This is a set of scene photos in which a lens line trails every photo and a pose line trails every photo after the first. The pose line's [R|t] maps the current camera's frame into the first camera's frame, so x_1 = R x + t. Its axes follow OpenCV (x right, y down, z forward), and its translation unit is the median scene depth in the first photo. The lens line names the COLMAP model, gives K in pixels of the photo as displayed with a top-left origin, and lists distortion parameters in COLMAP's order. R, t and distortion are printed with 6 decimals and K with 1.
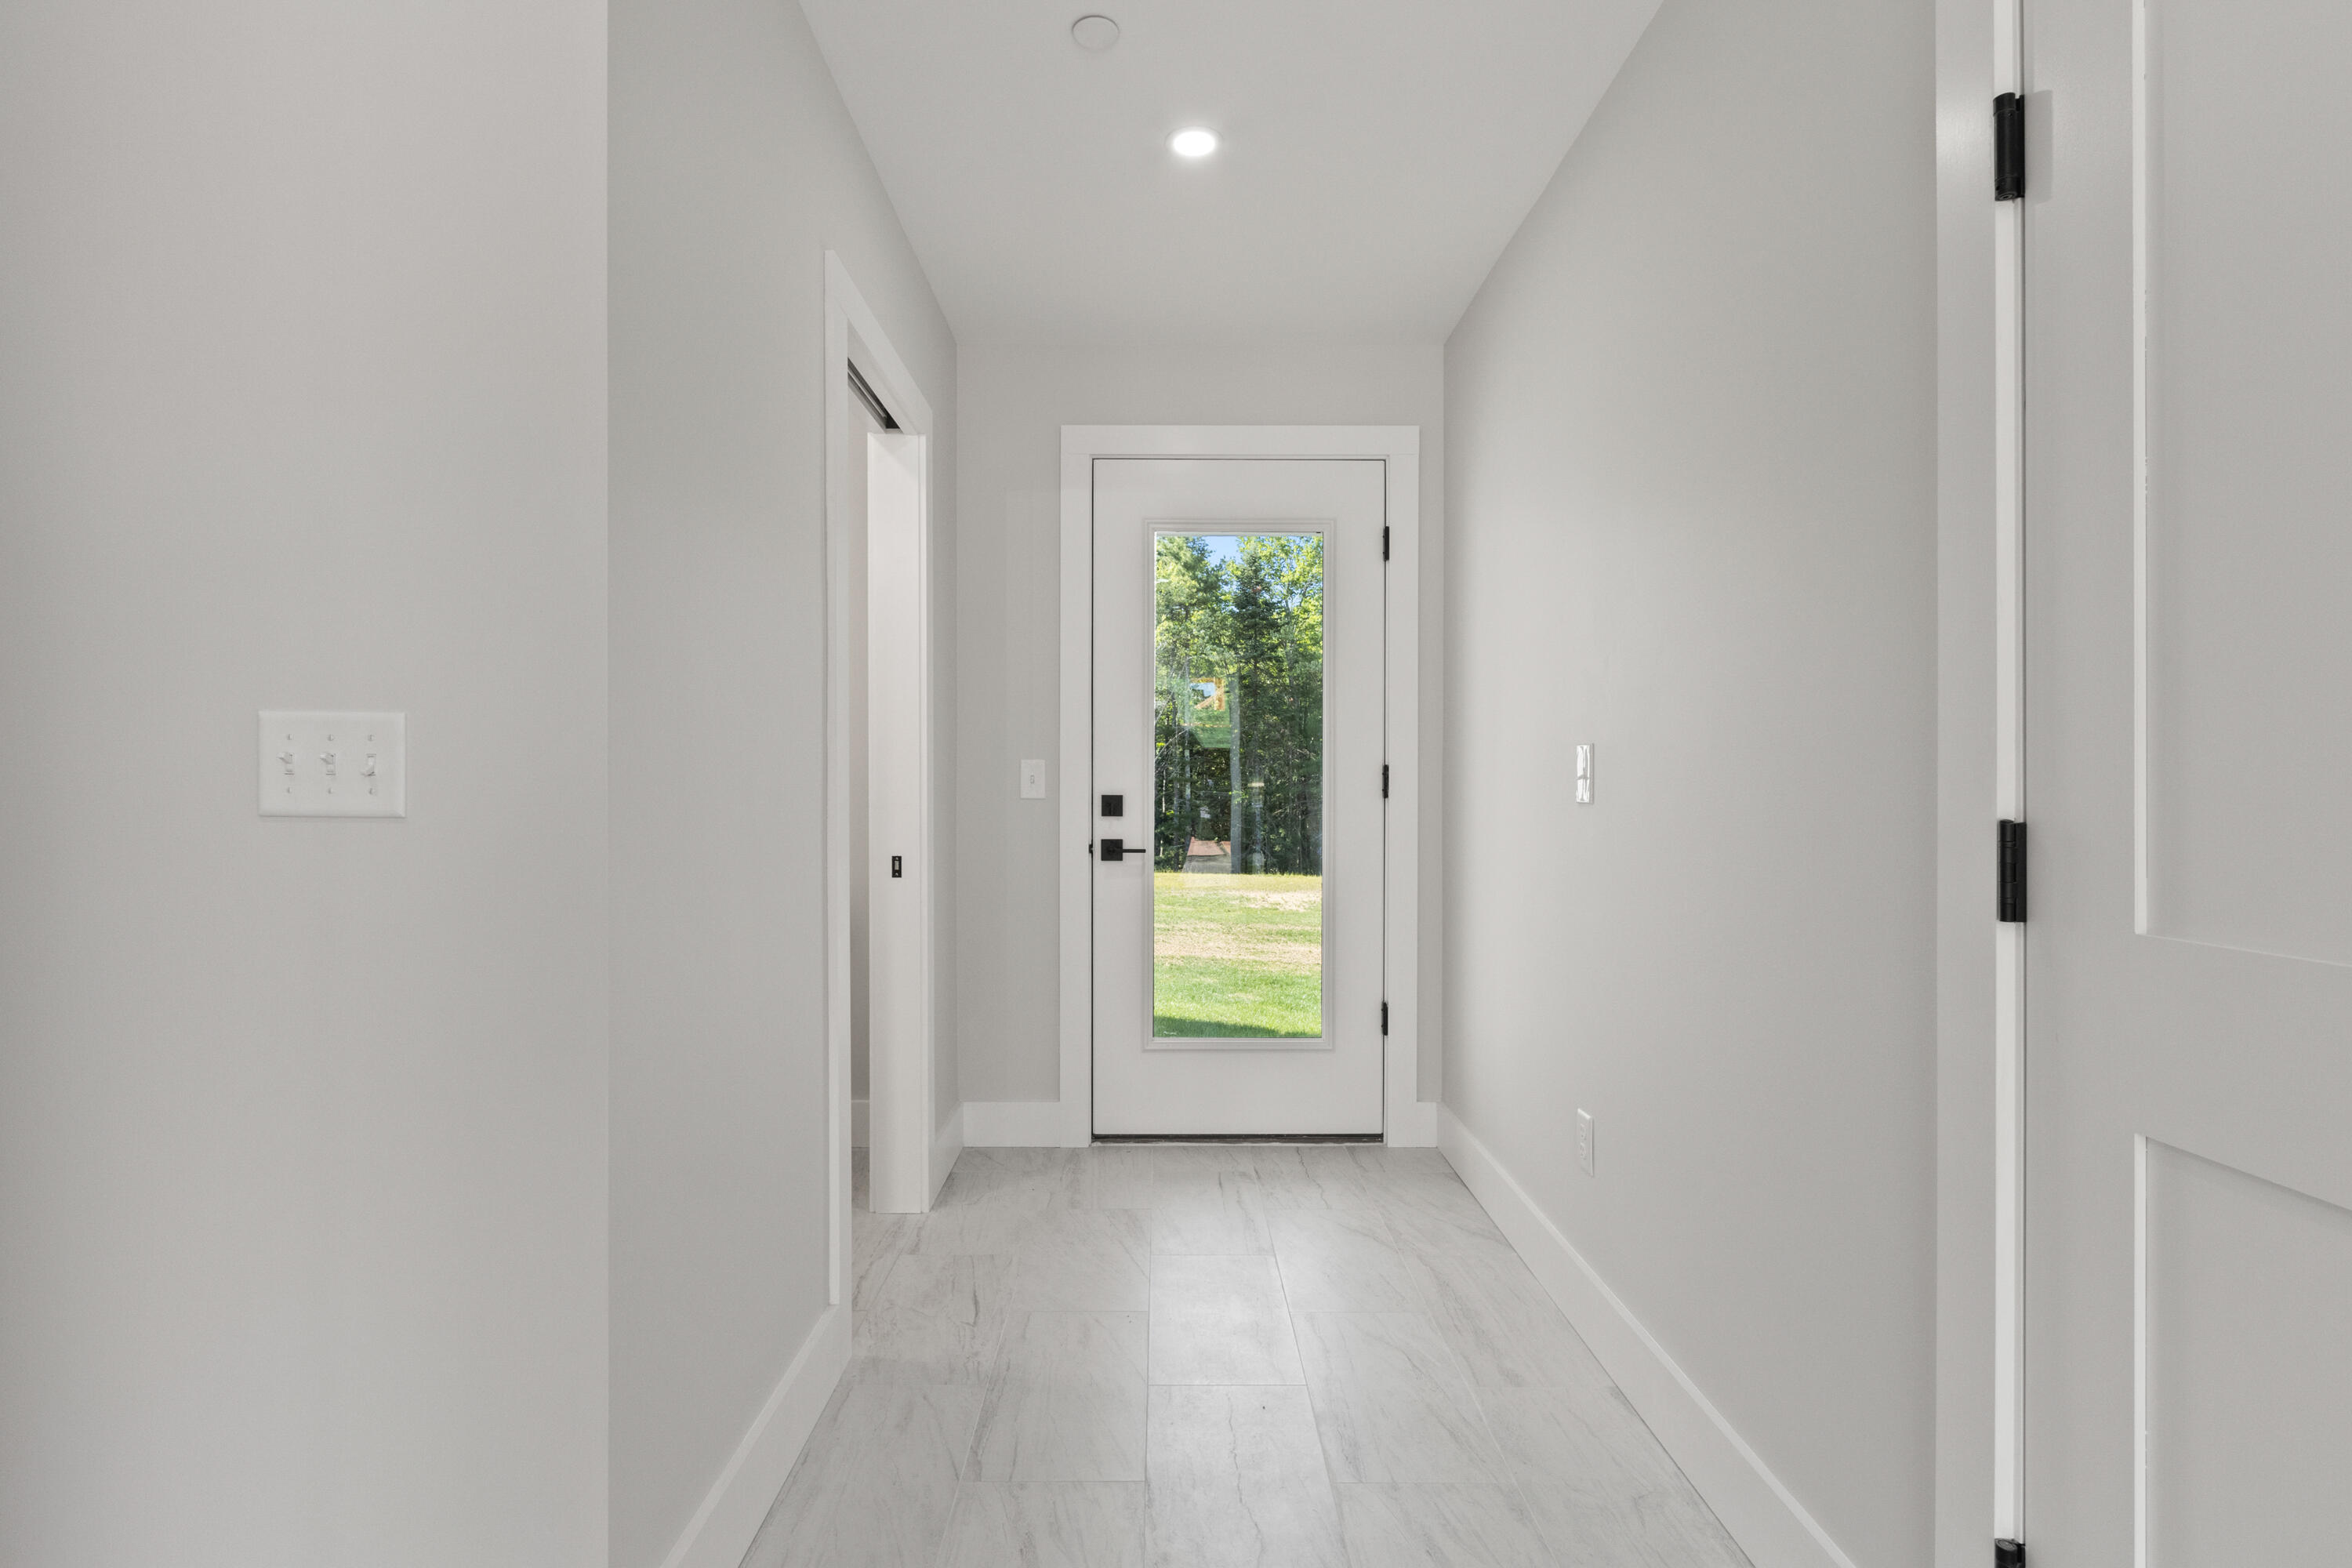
lens RADIAL K [[1115.9, 0, 1176.0], [0, 1115.9, 784.0], [0, 0, 1]] dist [0.000869, 0.000132]
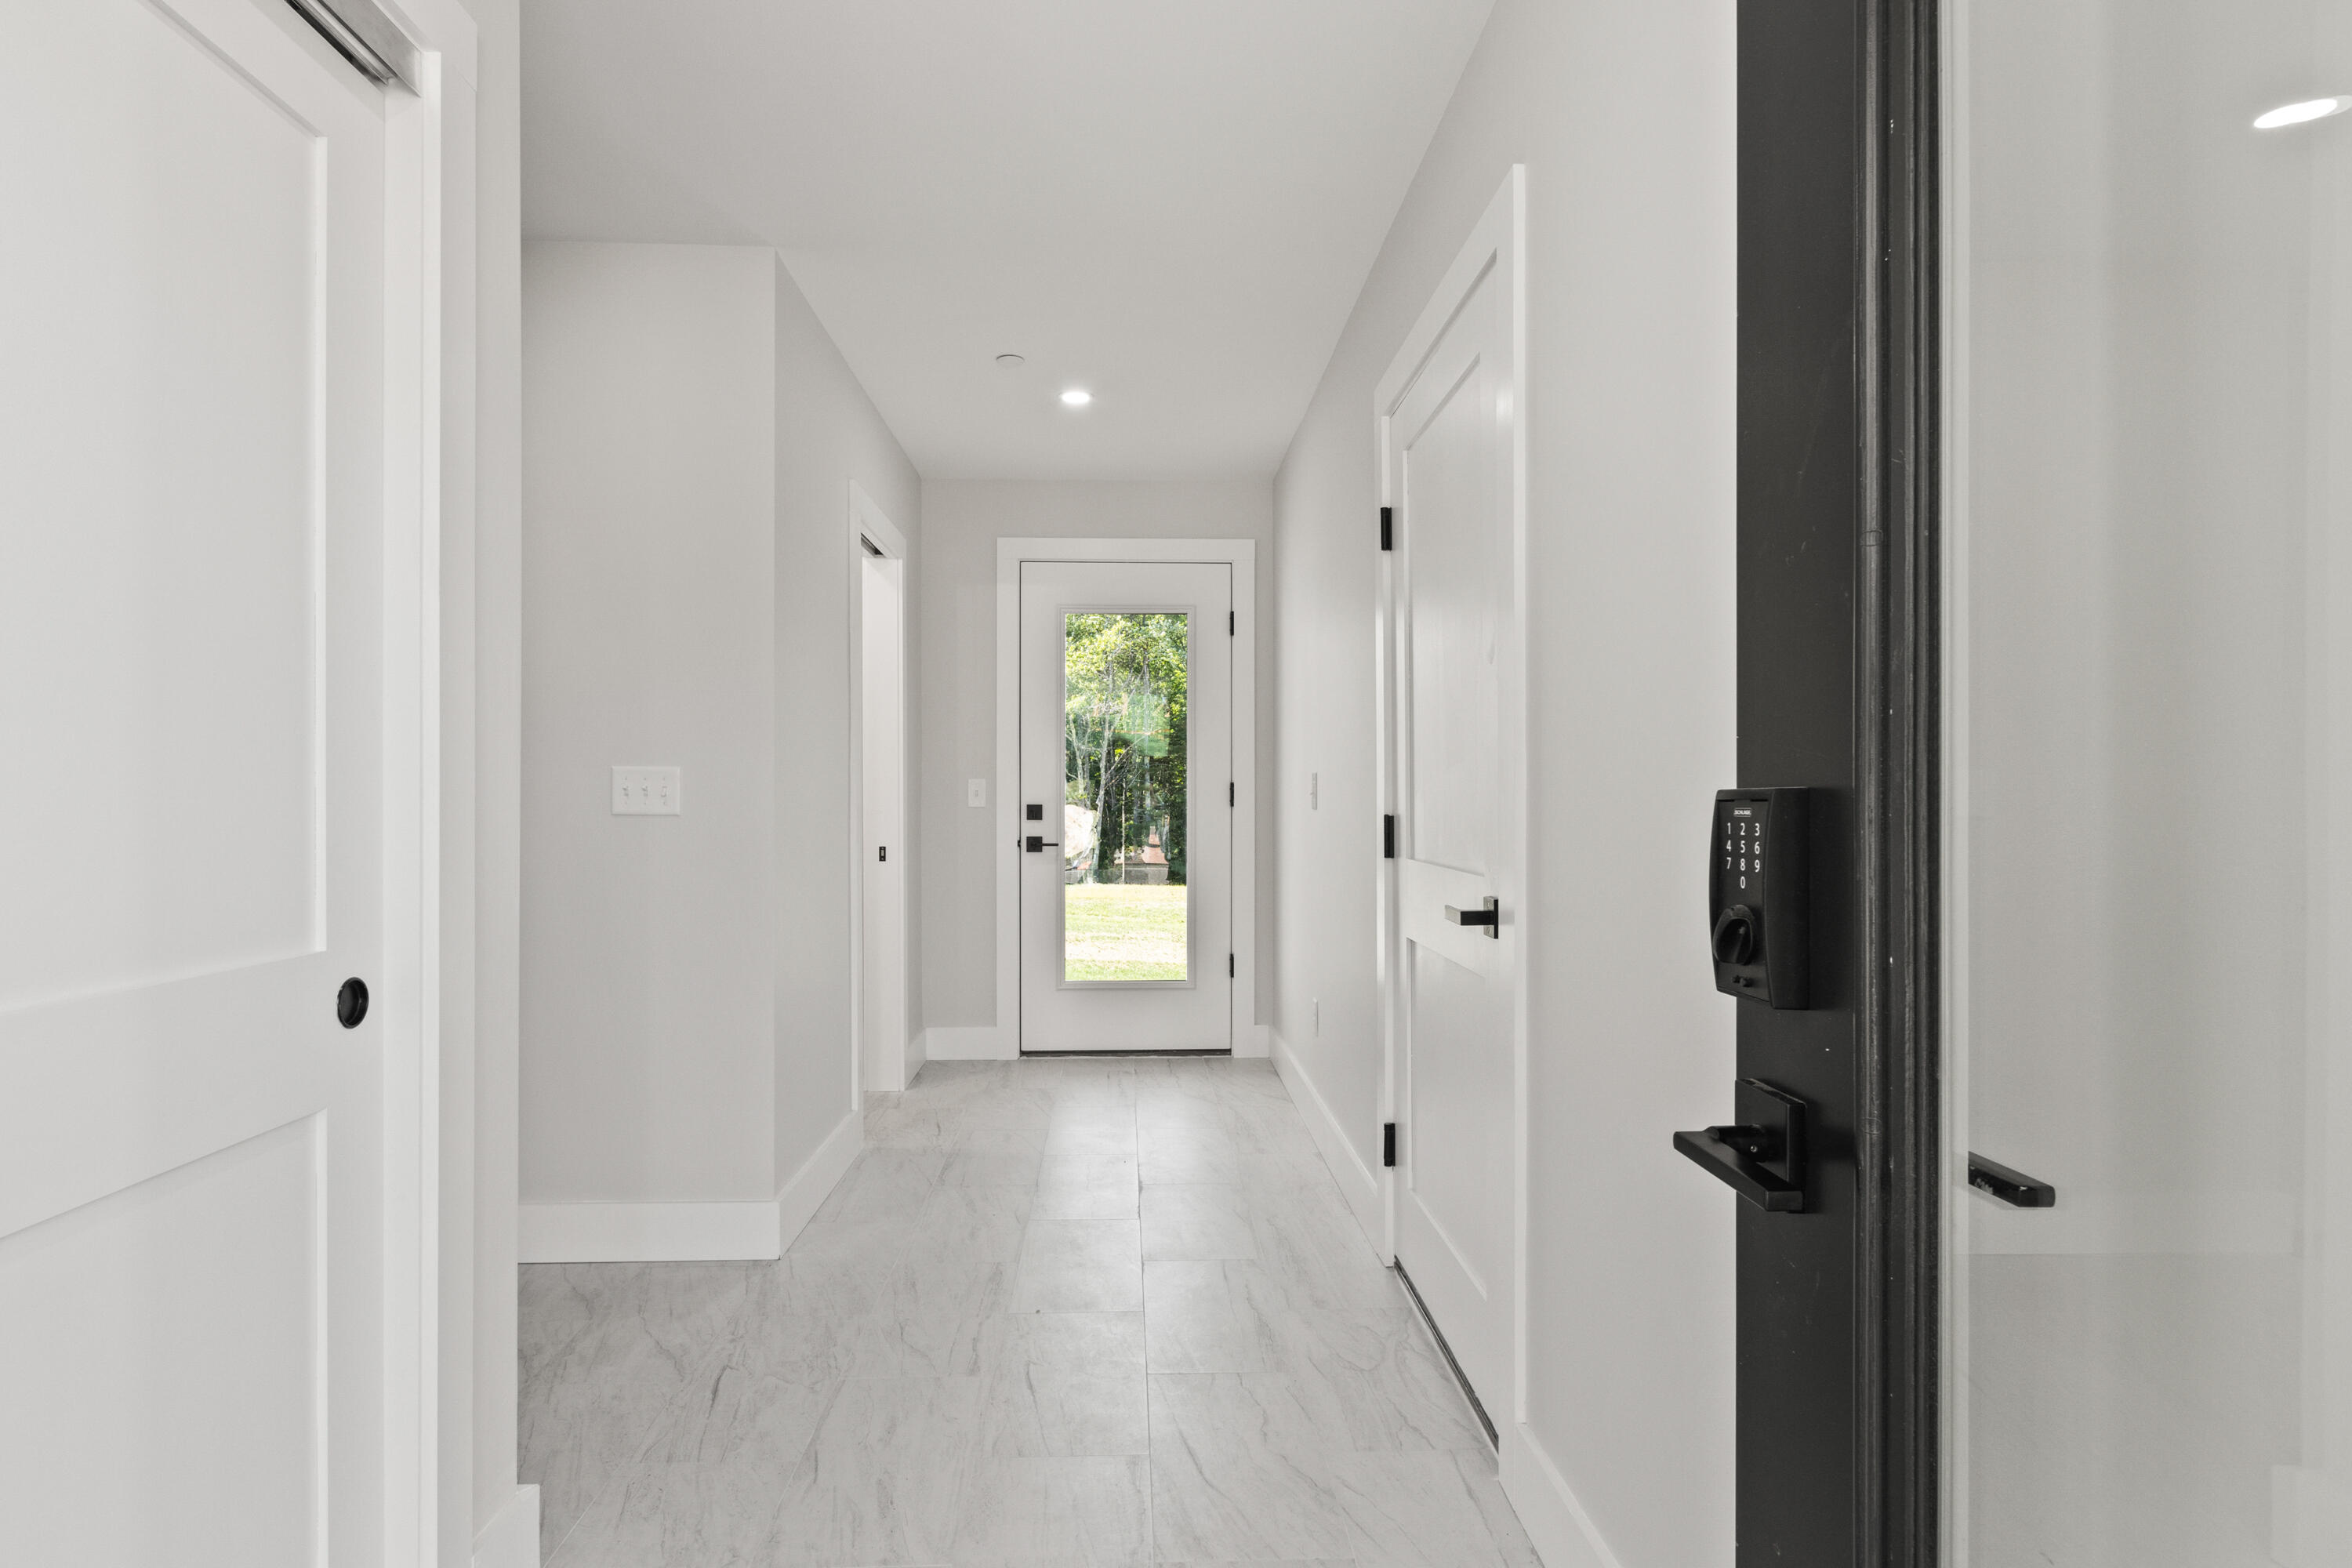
lens RADIAL K [[1288.6, 0, 1194.5], [0, 1288.6, 786.1], [0, 0, 1]] dist [-0.000274, -0.000384]
pose [[0.999460, -0.001376, 0.032843, 0.089560], [0.001520, 0.999989, -0.004364, -0.005843], [-0.032837, 0.004412, 0.999451, -0.608705]]
